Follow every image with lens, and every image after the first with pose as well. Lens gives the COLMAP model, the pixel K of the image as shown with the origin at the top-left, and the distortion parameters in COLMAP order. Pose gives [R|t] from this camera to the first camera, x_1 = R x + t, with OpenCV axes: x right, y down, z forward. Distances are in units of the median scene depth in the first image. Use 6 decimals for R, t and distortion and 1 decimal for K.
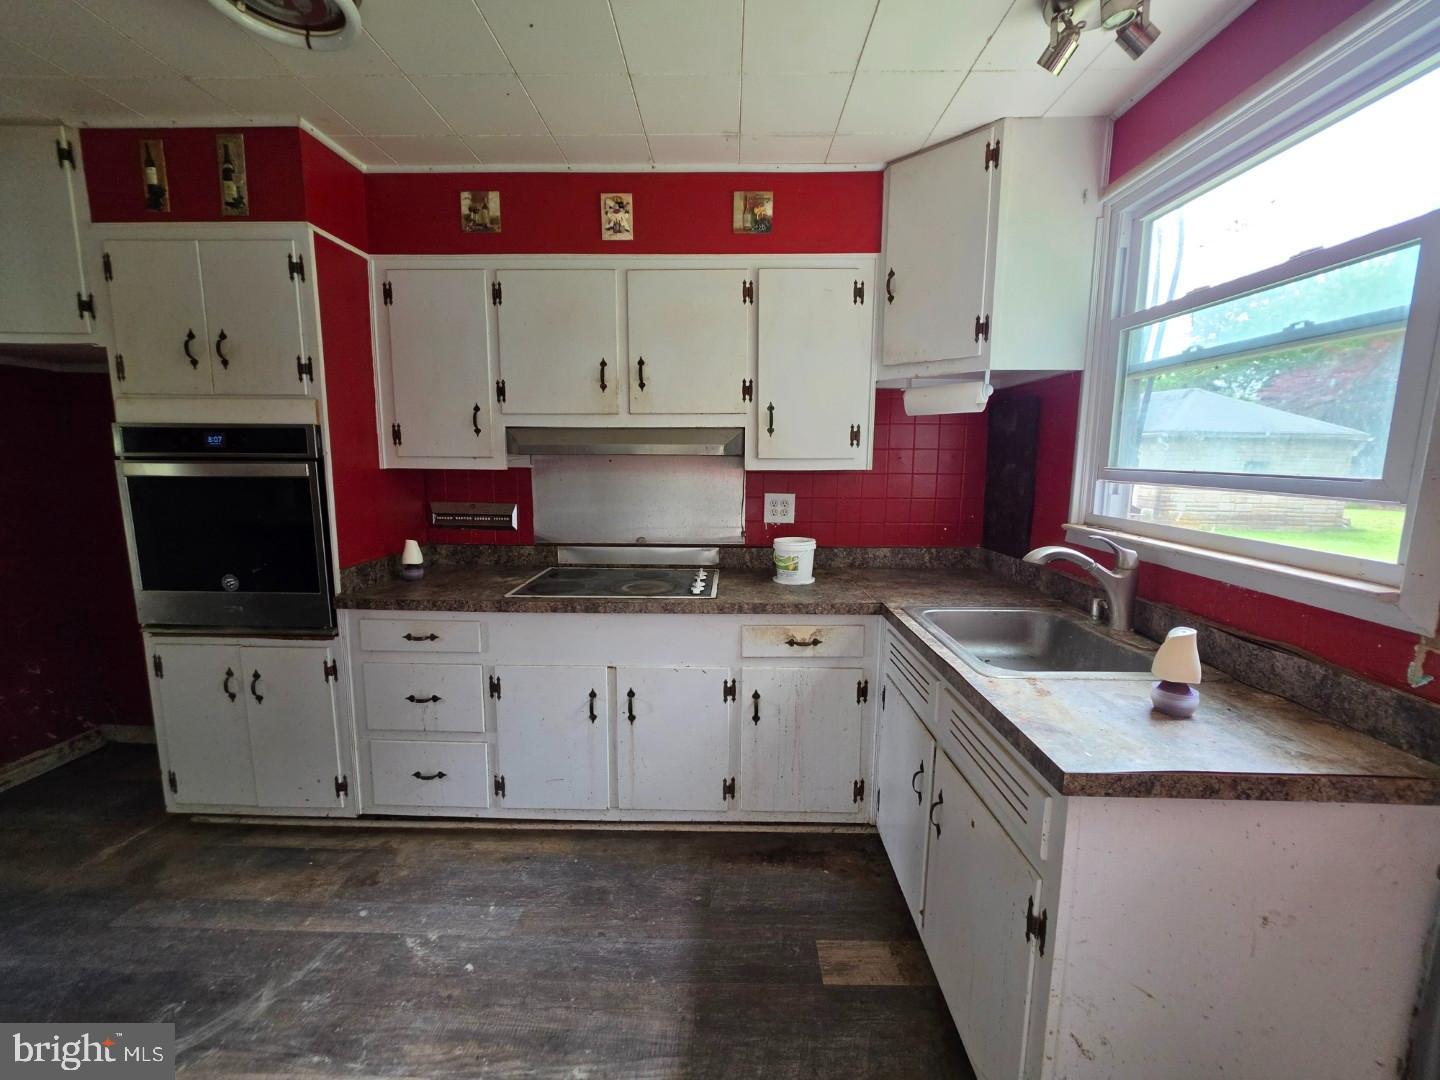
lens RADIAL K [[578.7, 0, 720.7], [0, 578.7, 527.9], [0, 0, 1]] dist [-0.008056, 0.001796]
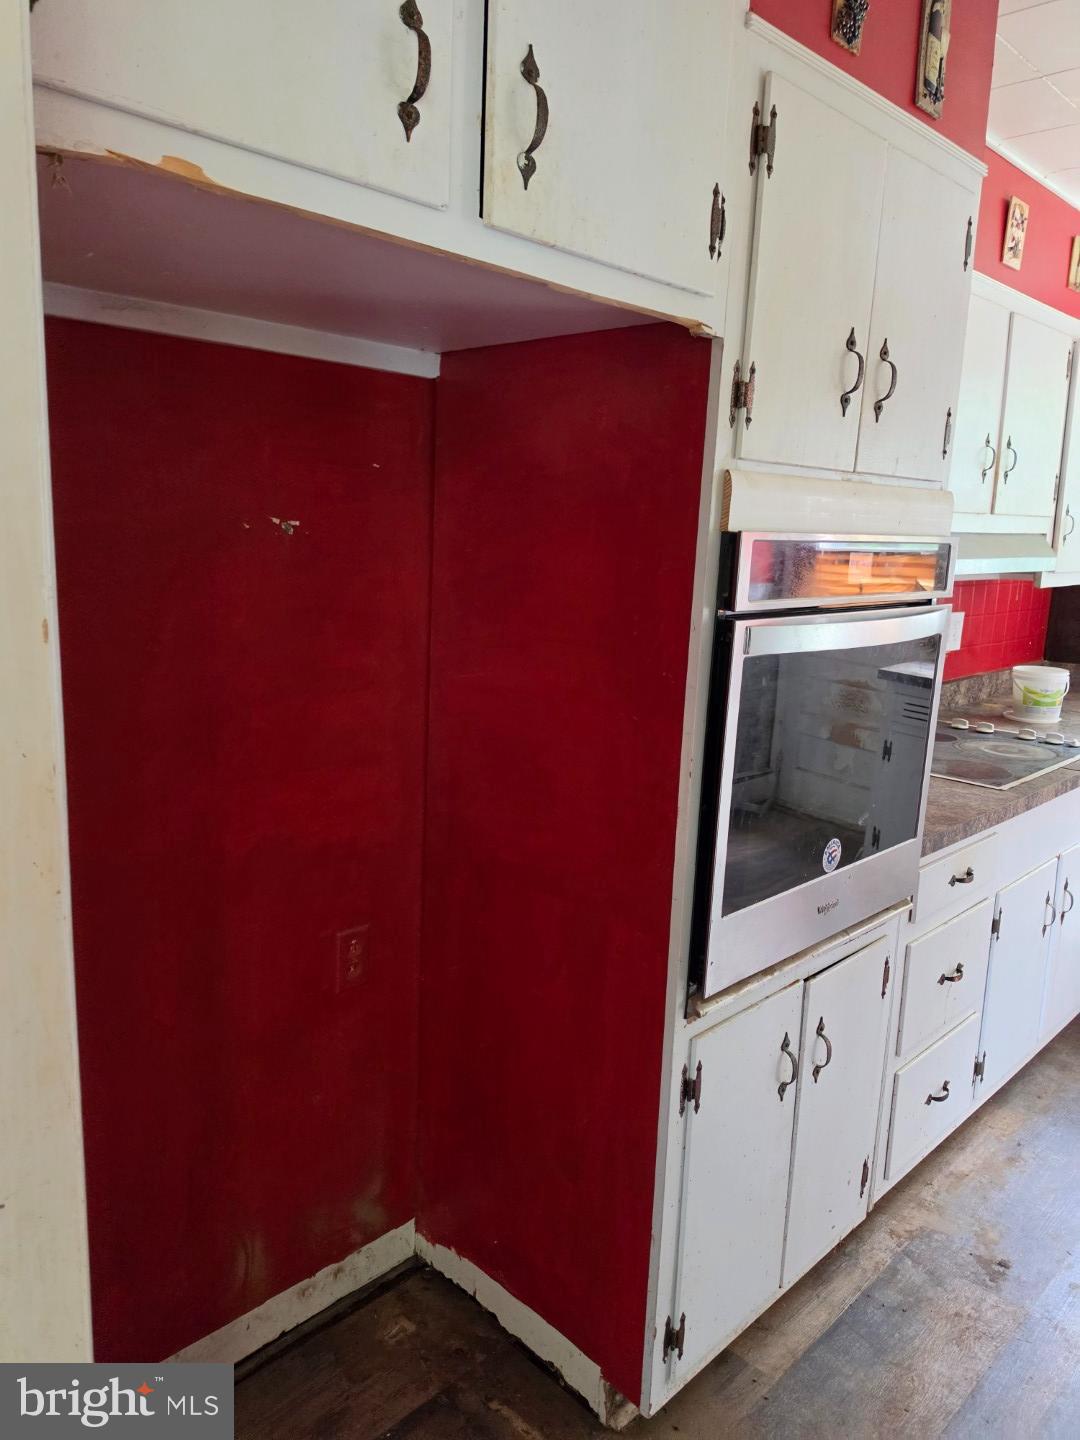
lens RADIAL K [[992.7, 0, 537.2], [0, 992.7, 702.8], [0, 0, 1]] dist [0.056101, -0.067824]
pose [[0.701063, -0.111451, 0.704336, -1.596536], [0.063206, 0.993535, 0.094300, -0.129814], [-0.710292, -0.021592, 0.703576, 0.569652]]
